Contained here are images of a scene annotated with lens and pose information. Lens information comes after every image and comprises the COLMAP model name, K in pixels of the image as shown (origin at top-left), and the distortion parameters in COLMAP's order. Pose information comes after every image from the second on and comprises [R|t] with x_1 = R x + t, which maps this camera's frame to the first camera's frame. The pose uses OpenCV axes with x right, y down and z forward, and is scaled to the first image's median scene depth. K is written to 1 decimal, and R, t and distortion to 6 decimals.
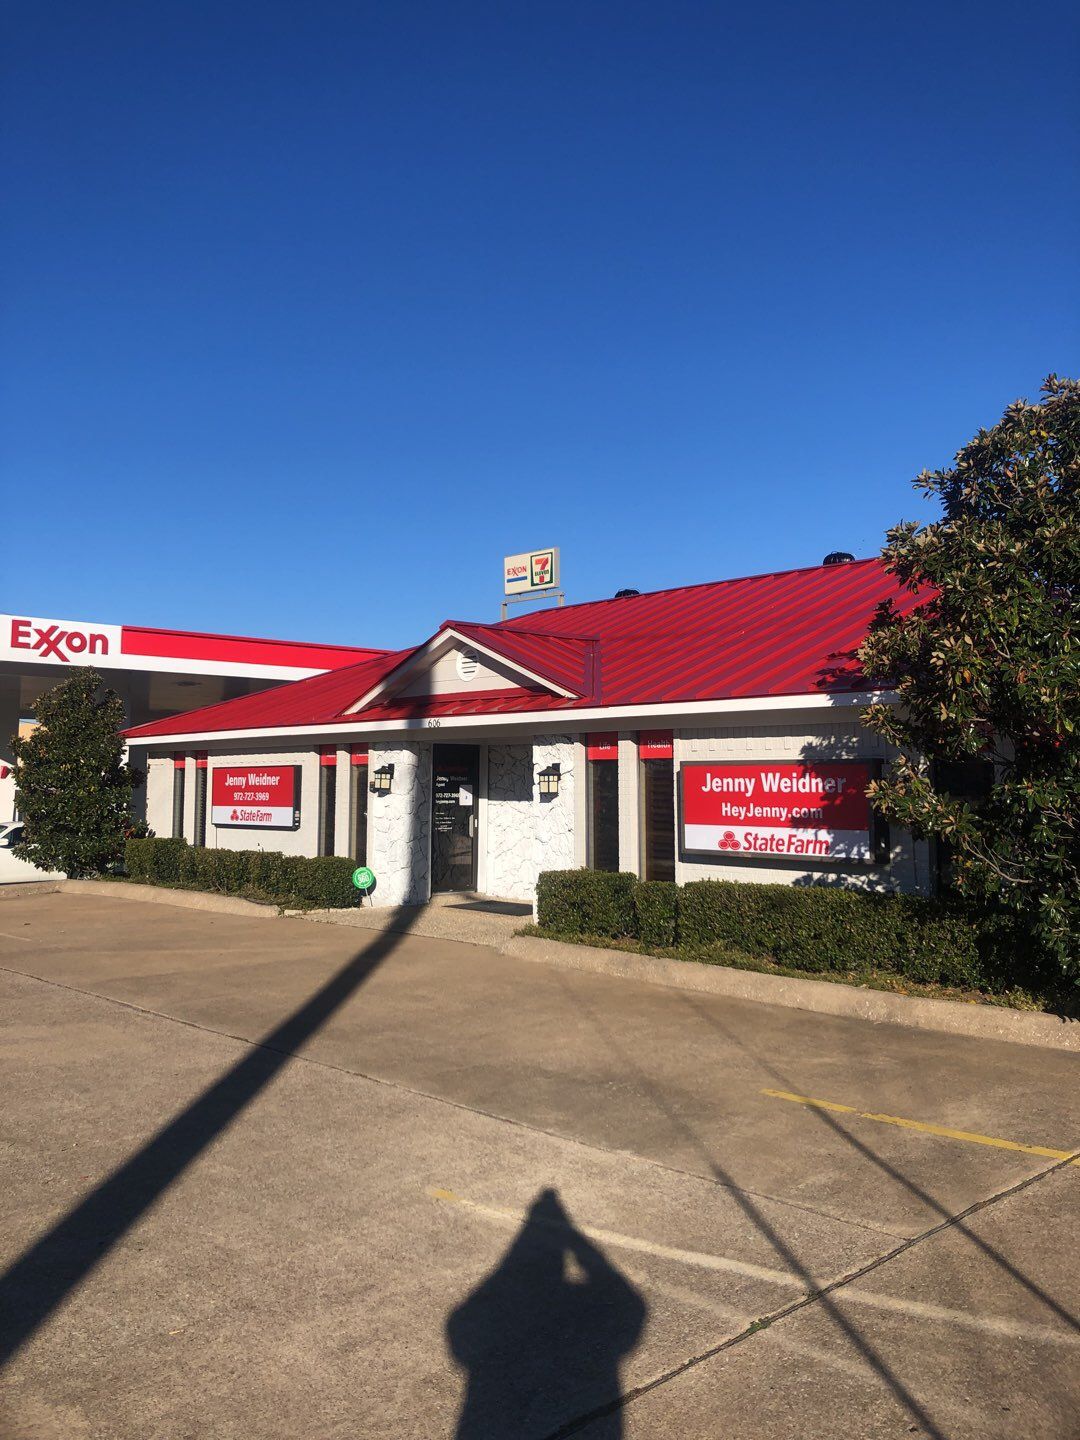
lens RADIAL K [[1173.2, 0, 543.2], [0, 1173.2, 681.6], [0, 0, 1]] dist [0.199661, -0.647354]
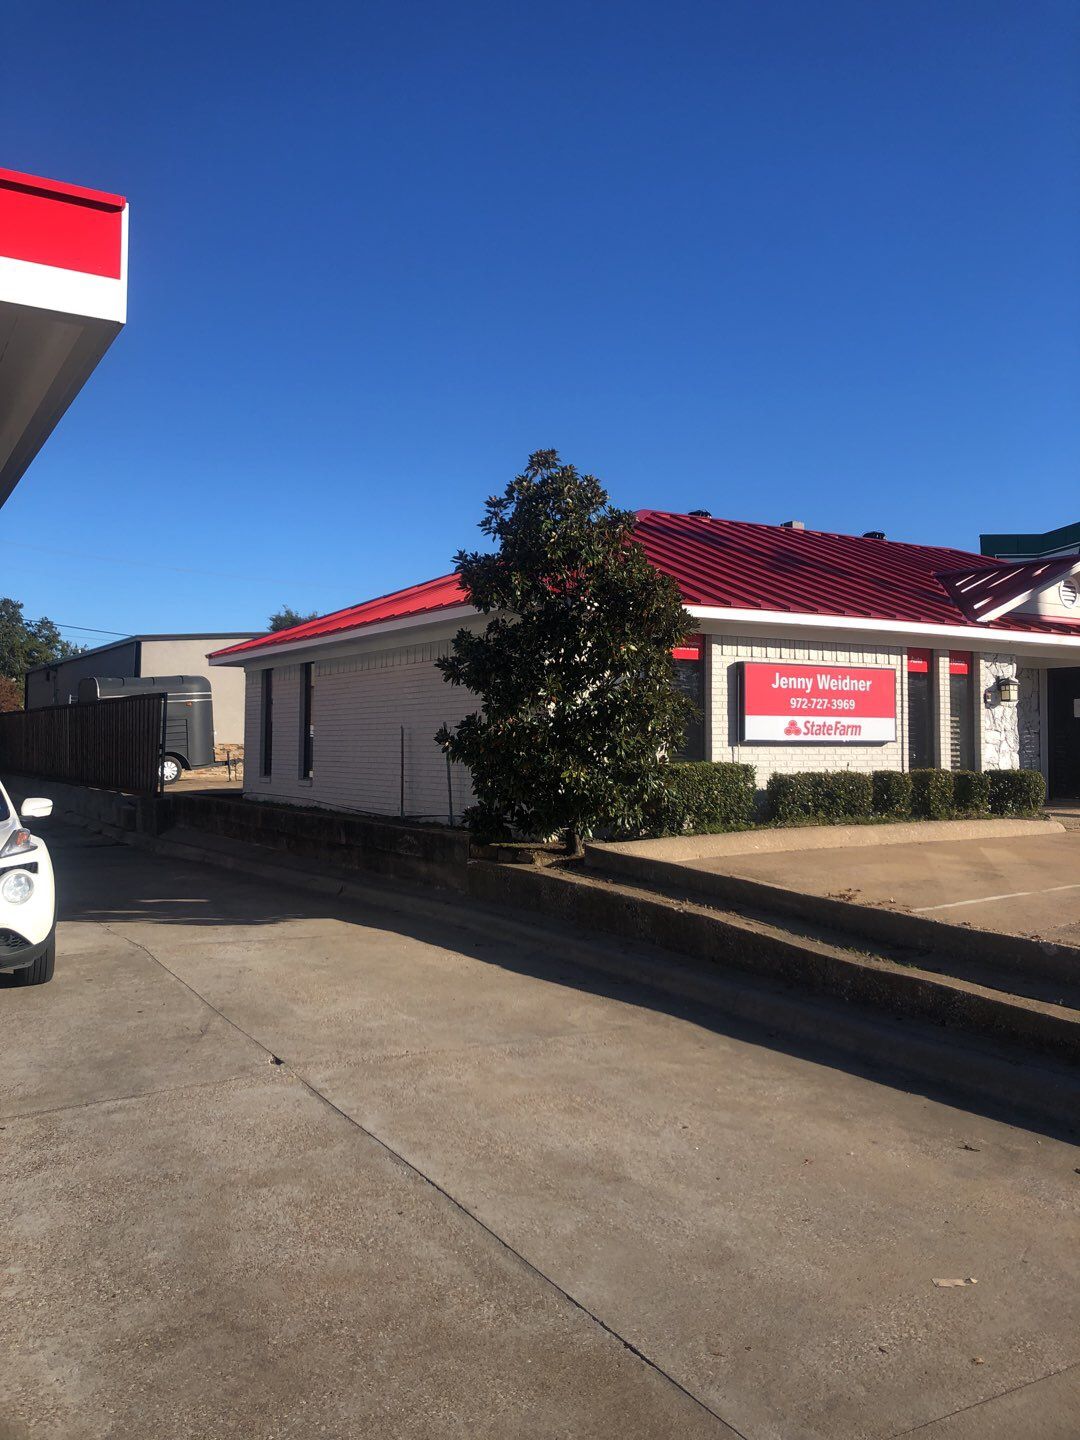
lens RADIAL K [[1173.2, 0, 543.2], [0, 1173.2, 681.6], [0, 0, 1]] dist [0.199661, -0.647354]
pose [[0.202067, 0.051165, 0.978034, -1.713651], [-0.090372, 0.995348, -0.033399, 0.205665], [-0.975193, -0.081638, 0.205751, 1.682525]]
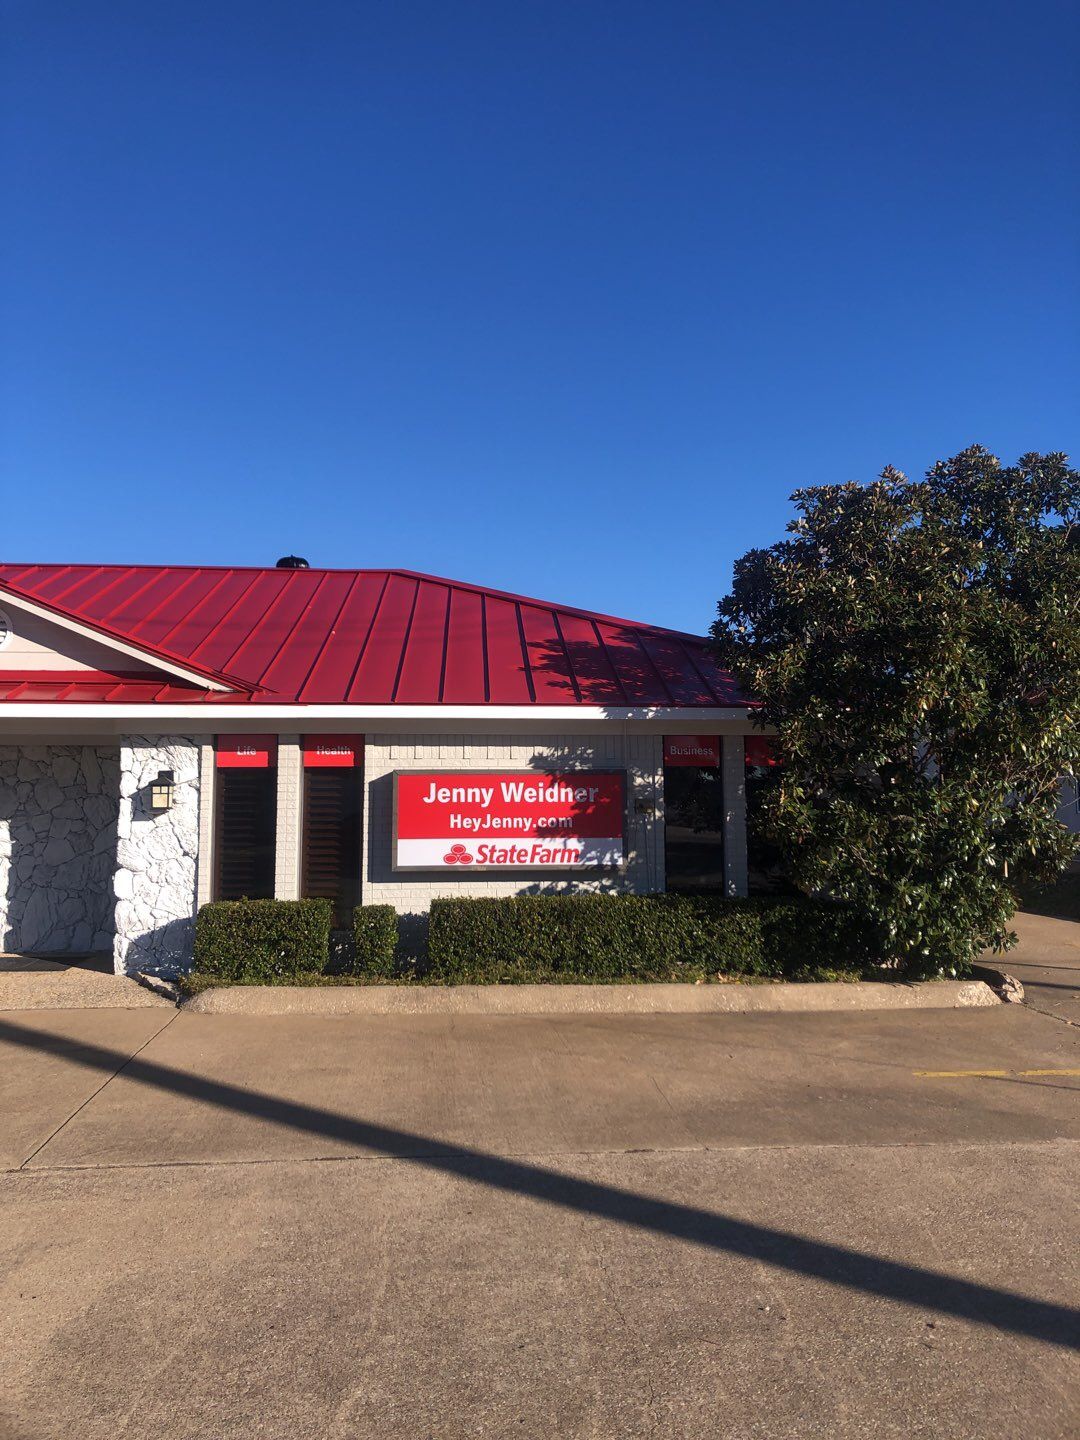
lens RADIAL K [[1173.2, 0, 543.2], [0, 1173.2, 681.6], [0, 0, 1]] dist [0.199661, -0.647354]
pose [[0.630691, 0.078813, 0.772021, -0.554066], [-0.065263, 0.996692, -0.048432, 0.039258], [-0.773285, -0.019839, 0.633748, 0.363982]]
